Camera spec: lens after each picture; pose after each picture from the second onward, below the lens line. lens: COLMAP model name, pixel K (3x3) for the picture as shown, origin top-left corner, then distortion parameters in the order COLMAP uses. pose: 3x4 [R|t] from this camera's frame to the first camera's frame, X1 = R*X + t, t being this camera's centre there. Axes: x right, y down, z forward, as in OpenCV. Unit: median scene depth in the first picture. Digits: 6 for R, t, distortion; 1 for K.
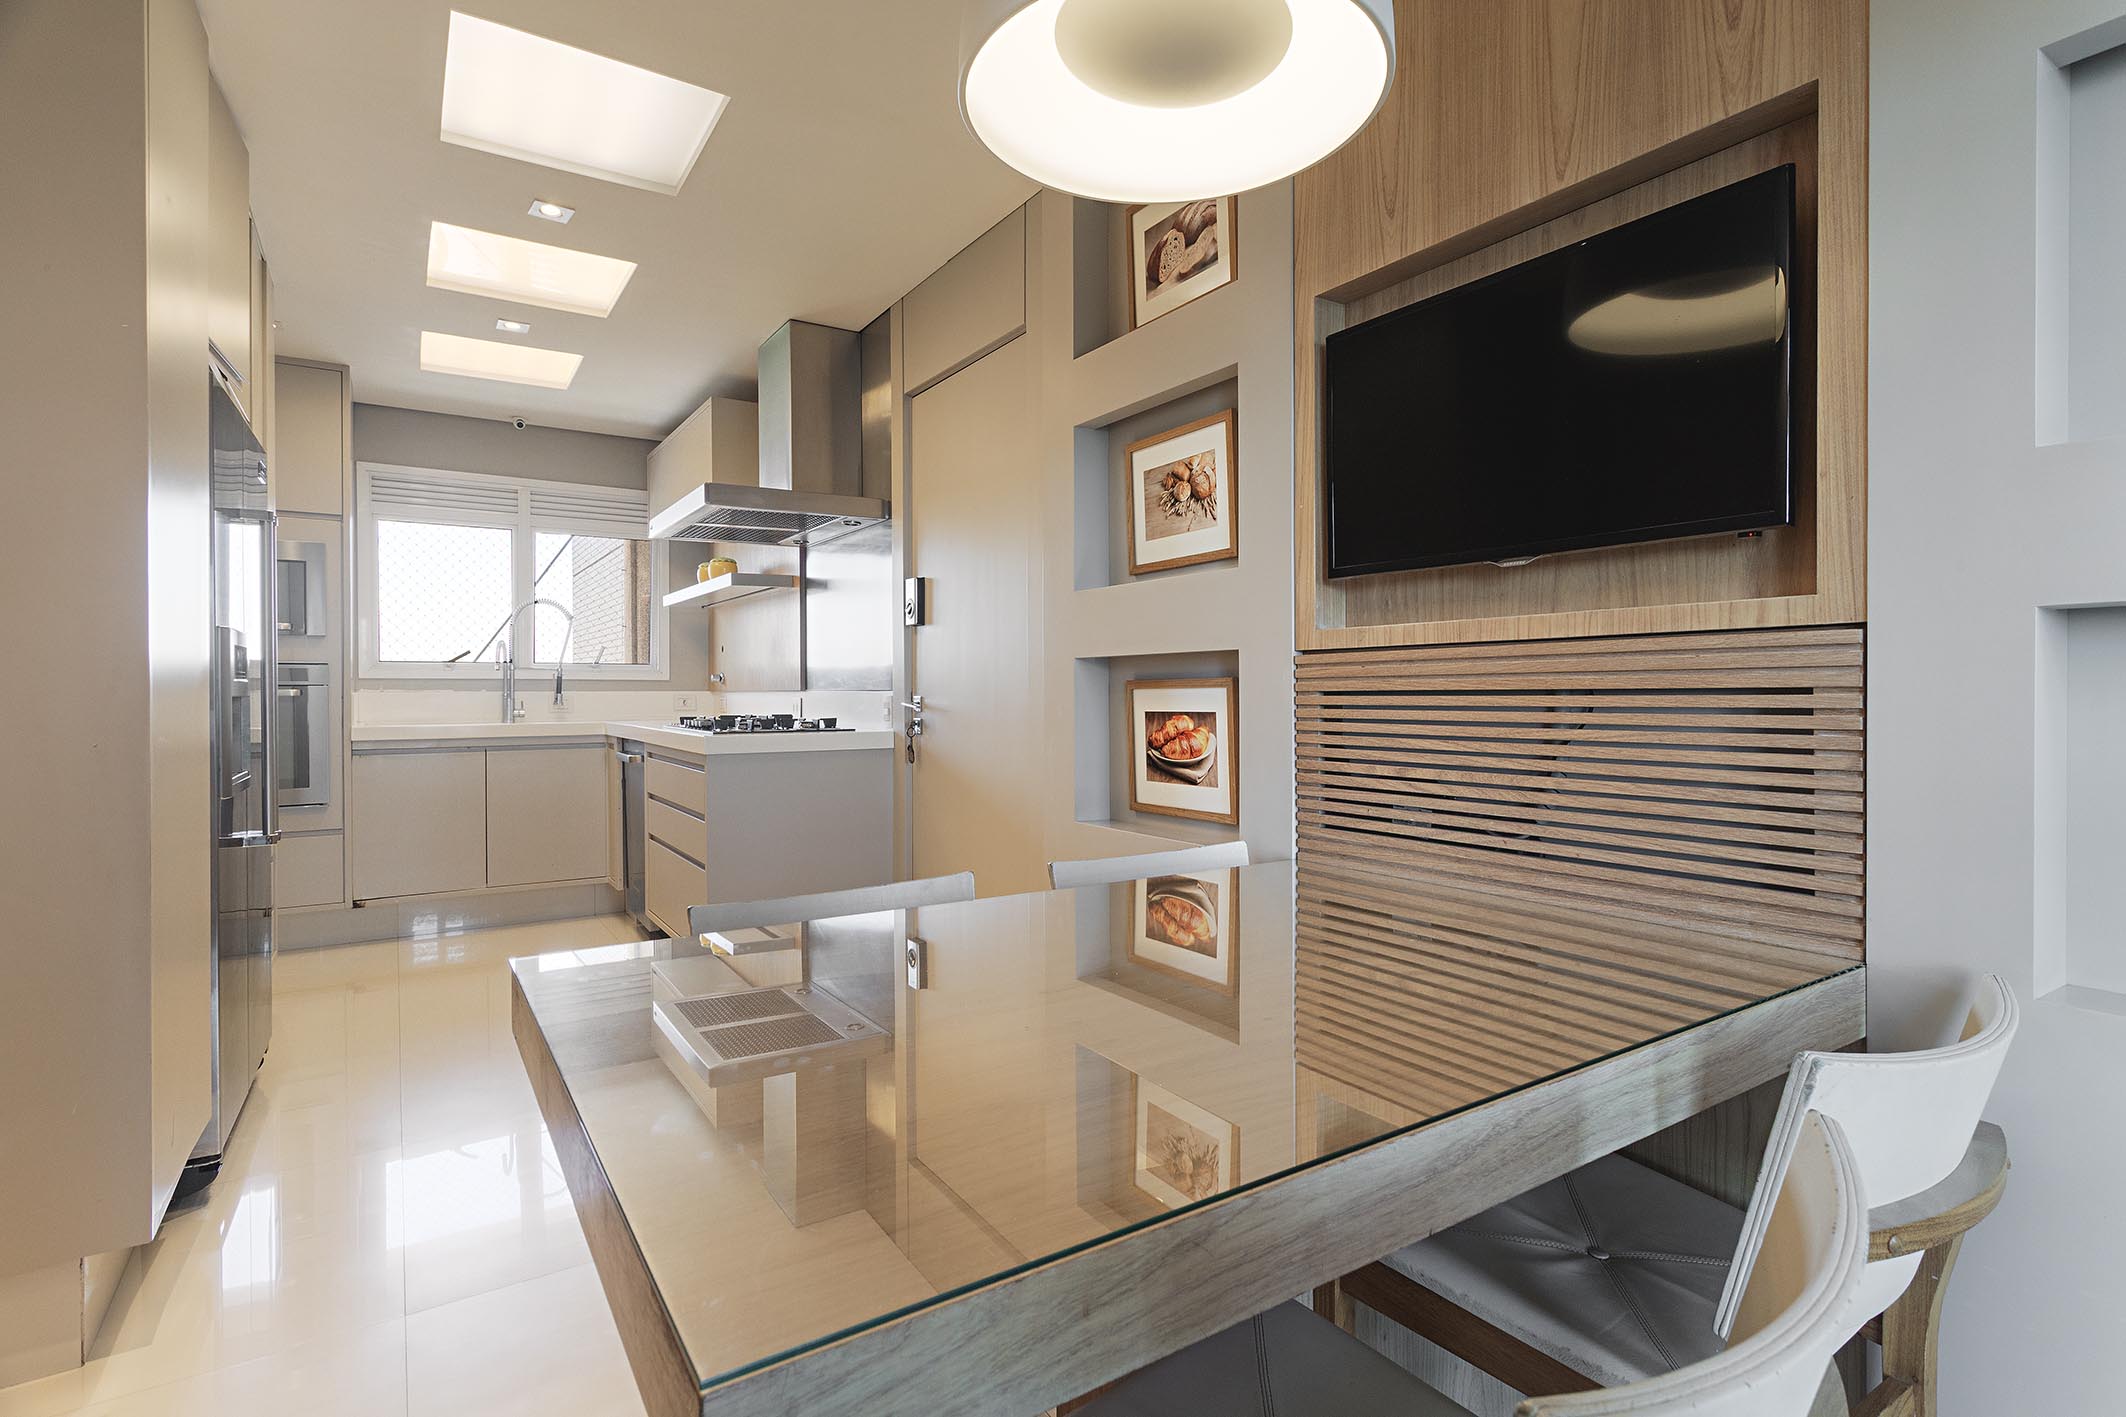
lens RADIAL K [[1037.7, 0, 1125.1], [0, 1037.7, 681.5], [0, 0, 1]] dist [-0.000558, -0.000116]
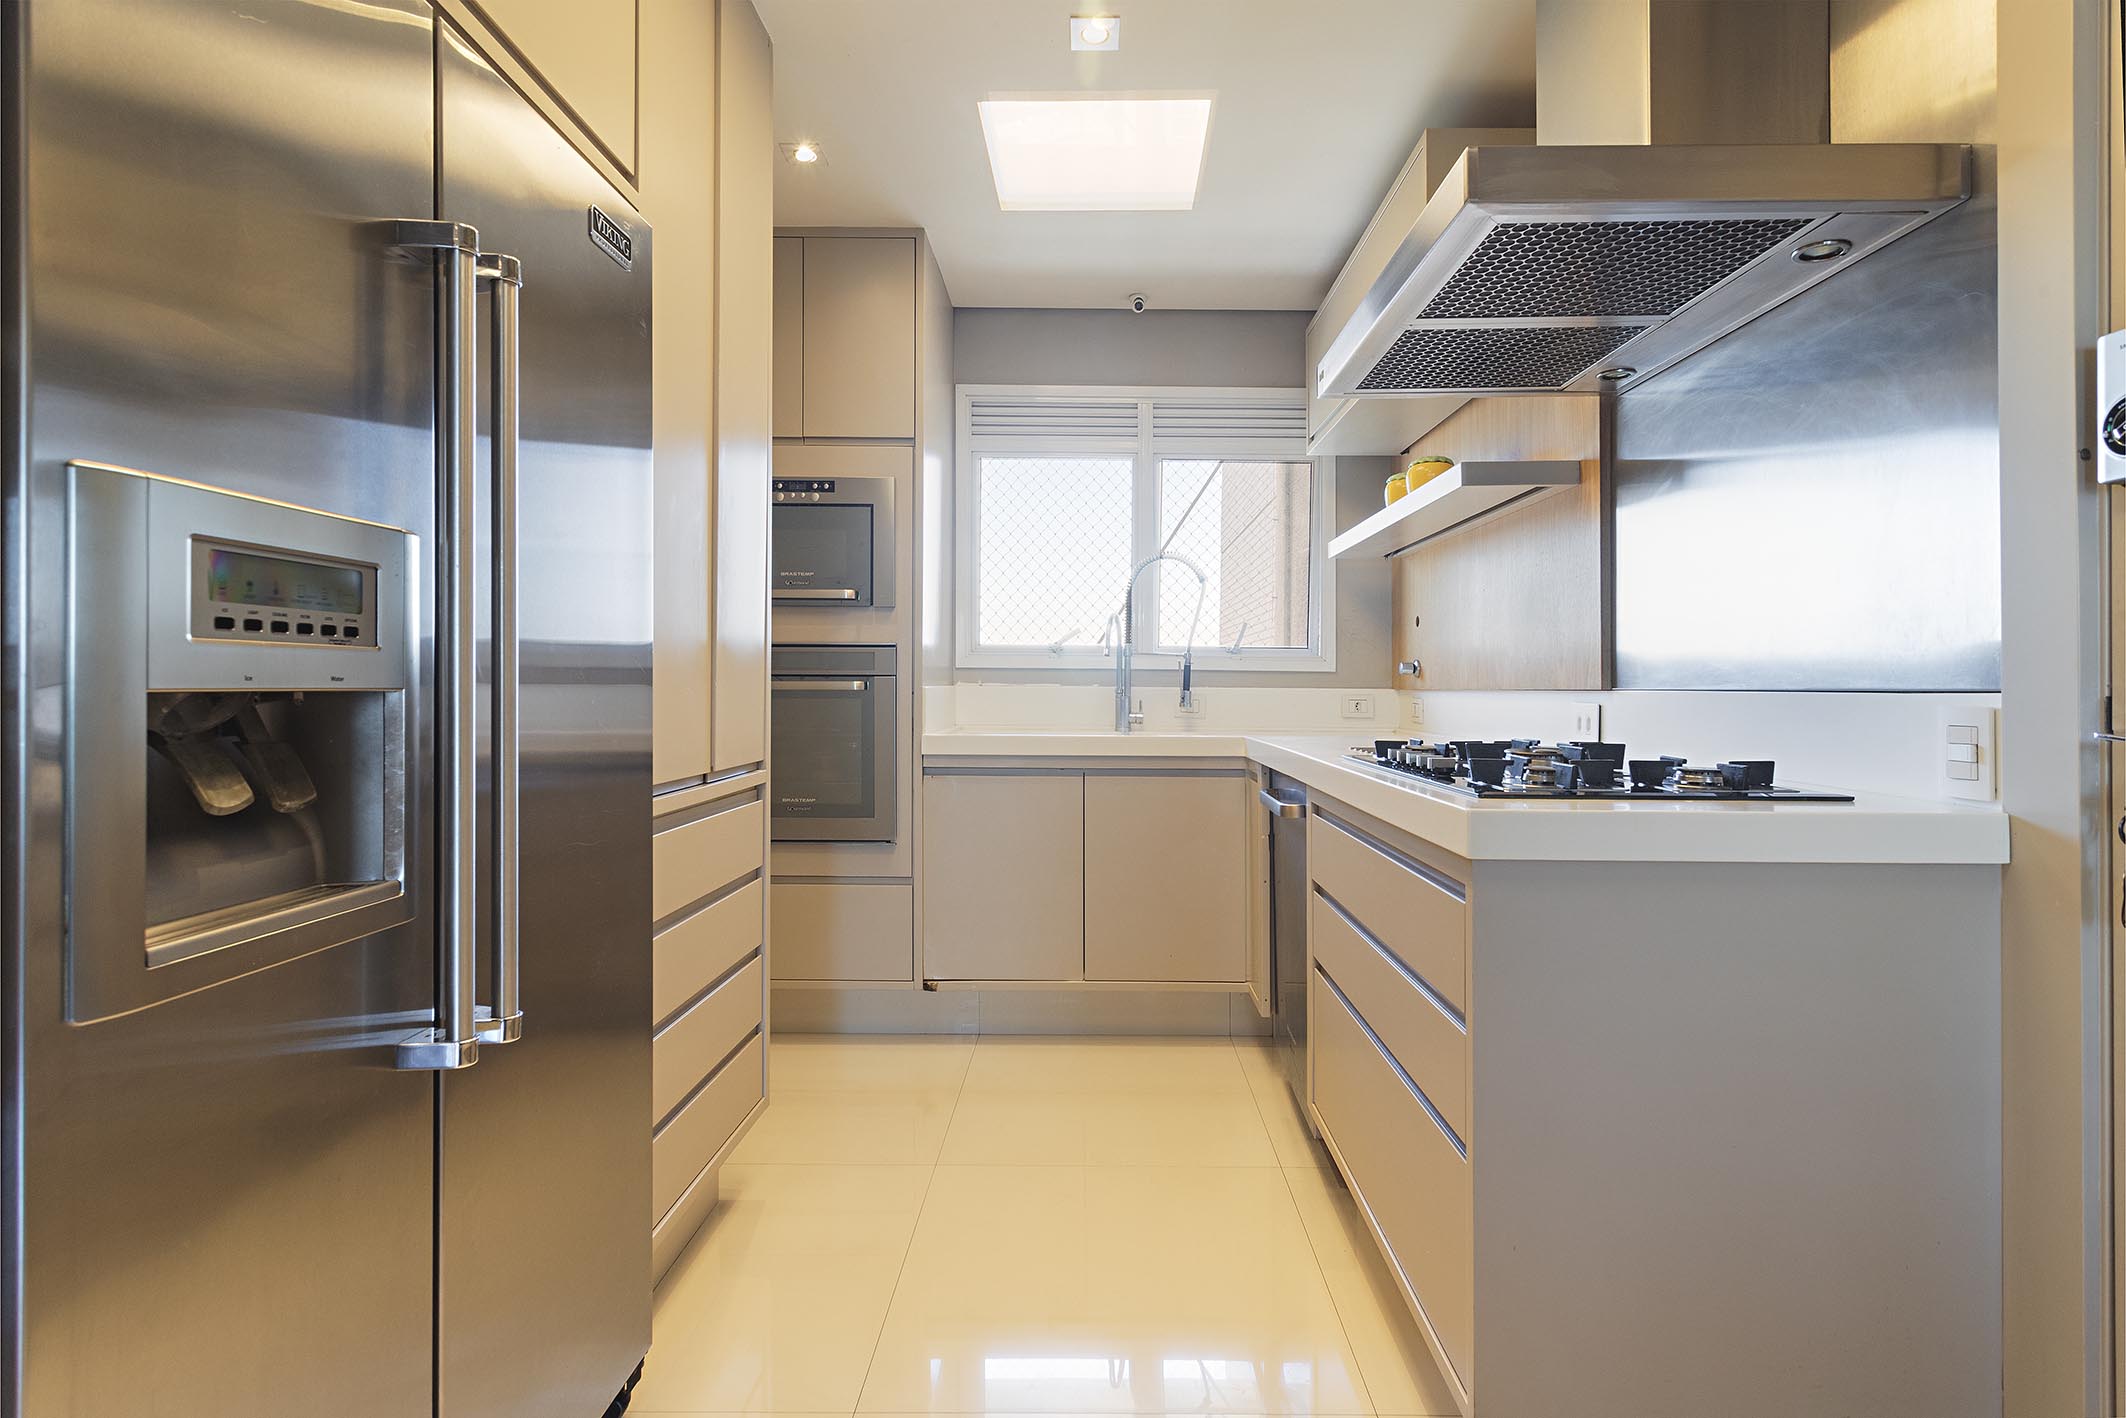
lens RADIAL K [[1037.7, 0, 1125.1], [0, 1037.7, 682.0], [0, 0, 1]] dist [-0.000558, -0.000116]
pose [[0.831175, 0.006303, -0.555975, -0.243630], [-0.004759, 0.999980, 0.004221, 0.004043], [0.555990, -0.000862, 0.831189, 0.502077]]
